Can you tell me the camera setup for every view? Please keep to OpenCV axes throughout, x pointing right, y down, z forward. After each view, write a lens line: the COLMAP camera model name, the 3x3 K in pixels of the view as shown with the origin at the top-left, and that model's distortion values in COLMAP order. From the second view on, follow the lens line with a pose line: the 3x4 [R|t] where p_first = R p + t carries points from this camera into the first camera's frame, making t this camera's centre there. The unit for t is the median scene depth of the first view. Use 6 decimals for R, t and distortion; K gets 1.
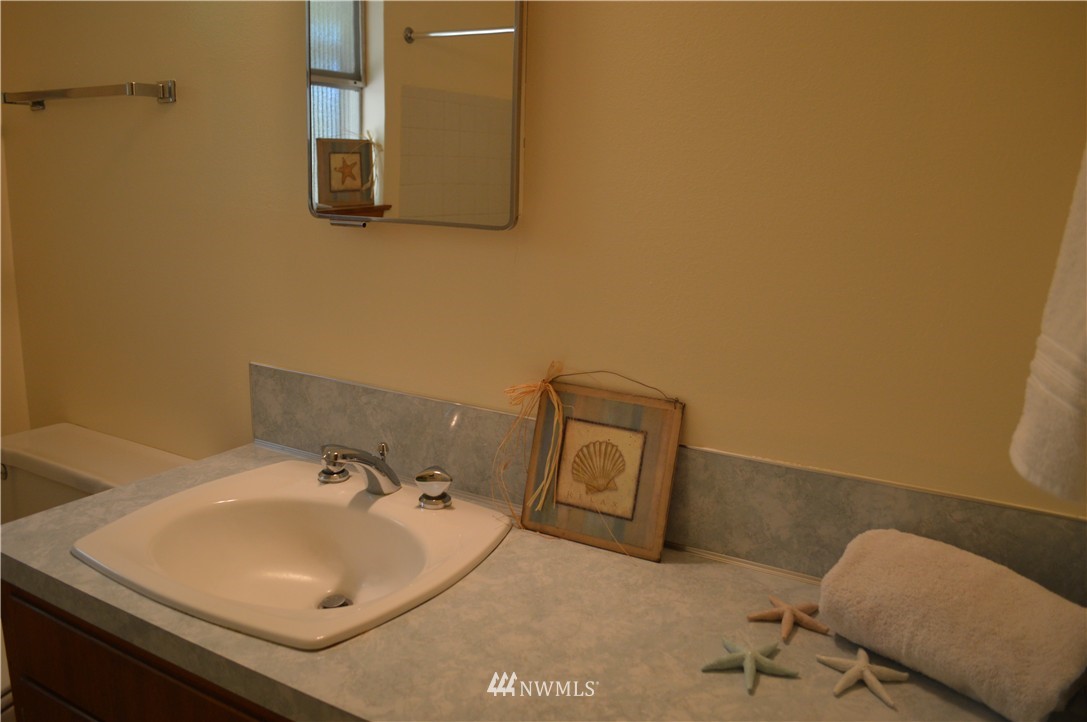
lens RADIAL K [[871.2, 0, 552.4], [0, 871.2, 359.1], [0, 0, 1]] dist [-0.075440, 0.005719]
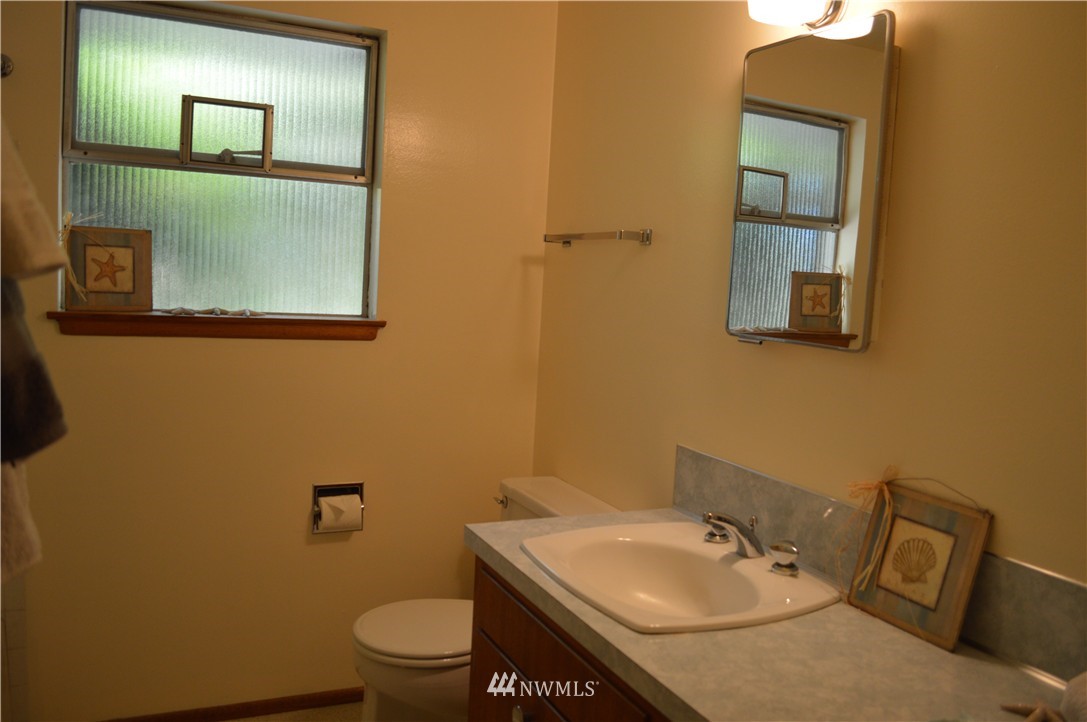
lens RADIAL K [[871.2, 0, 552.4], [0, 871.2, 359.1], [0, 0, 1]] dist [-0.075440, 0.005719]
pose [[0.825693, 0.072002, -0.559506, 0.265733], [-0.153351, 0.983120, -0.099792, 0.047251], [0.542876, 0.168199, 0.822797, -0.232233]]
